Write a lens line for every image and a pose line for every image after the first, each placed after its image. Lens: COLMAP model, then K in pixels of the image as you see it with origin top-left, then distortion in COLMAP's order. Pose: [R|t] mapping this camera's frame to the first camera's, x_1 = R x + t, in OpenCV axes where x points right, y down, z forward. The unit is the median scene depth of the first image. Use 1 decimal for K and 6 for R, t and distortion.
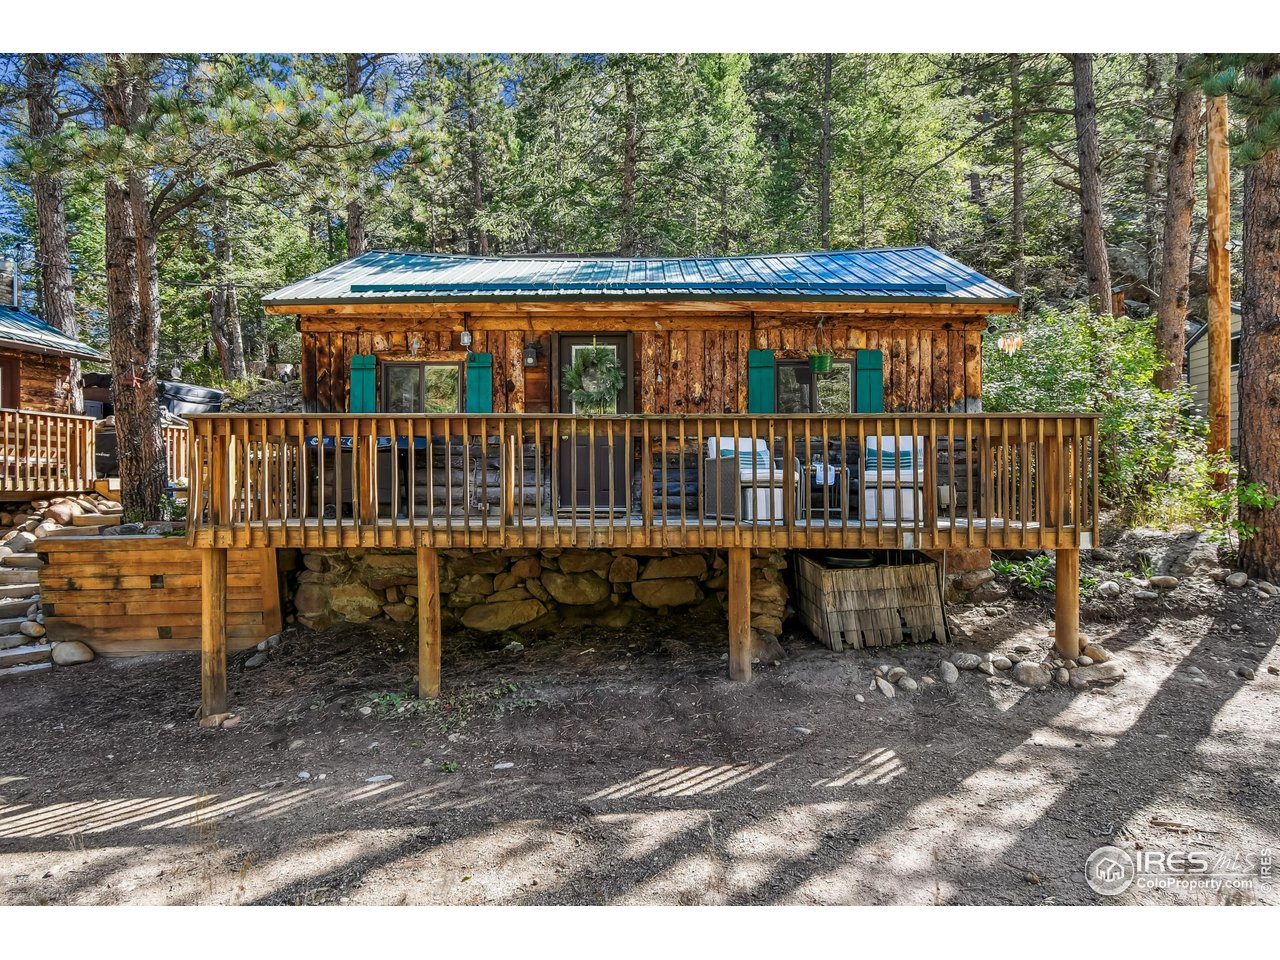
lens RADIAL K [[830.3, 0, 607.8], [0, 830.3, 481.4], [0, 0, 1]] dist [0.002052, -0.000228]
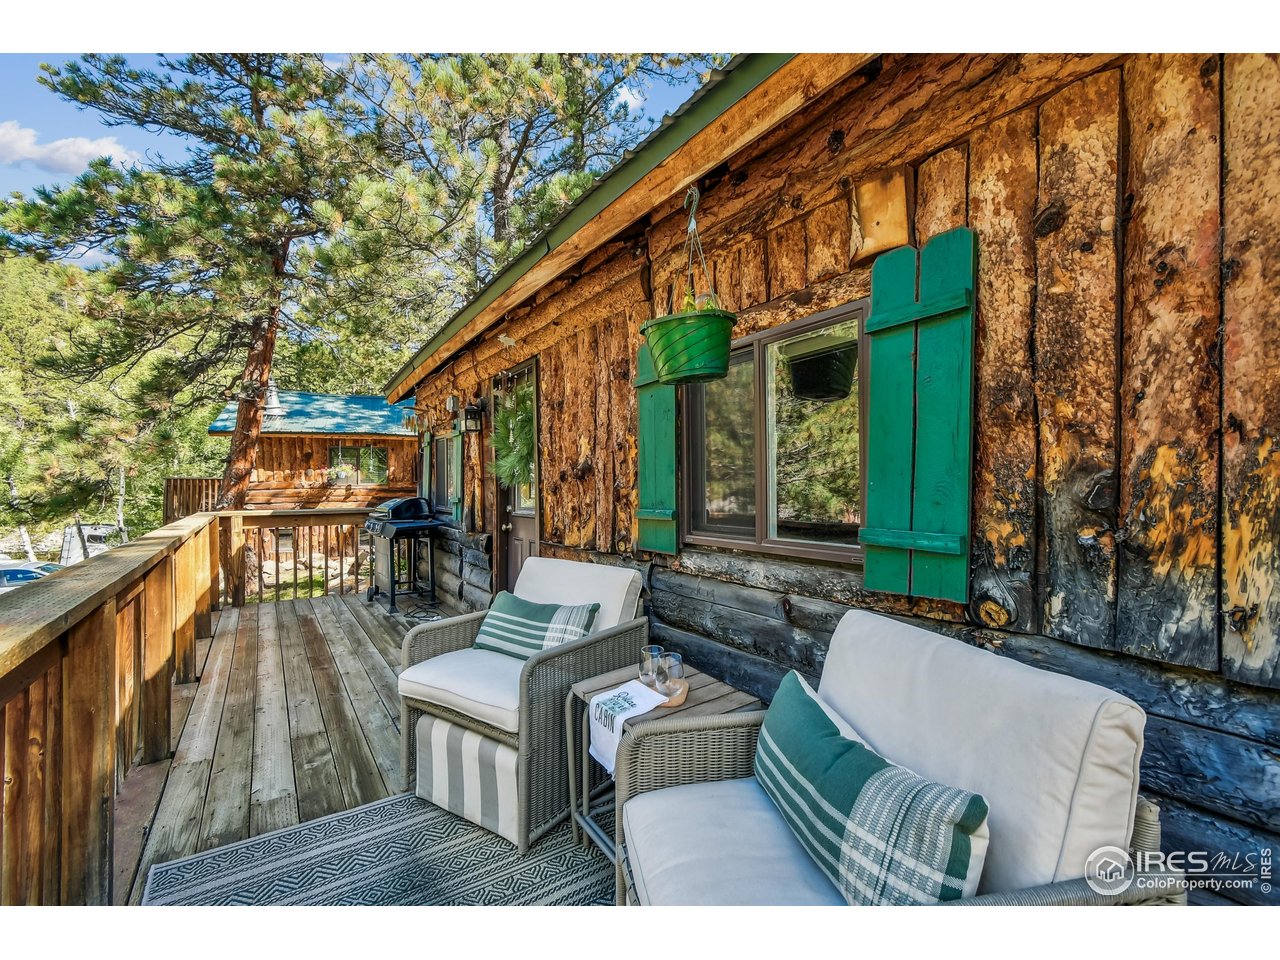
lens RADIAL K [[565.1, 0, 635.3], [0, 565.1, 489.3], [0, 0, 1]] dist [-0.000501, -0.000206]
pose [[0.554817, 0.001179, -0.831971, 0.404742], [0.003041, 0.999989, 0.003445, -0.087774], [0.831967, -0.004442, 0.554808, 0.840067]]
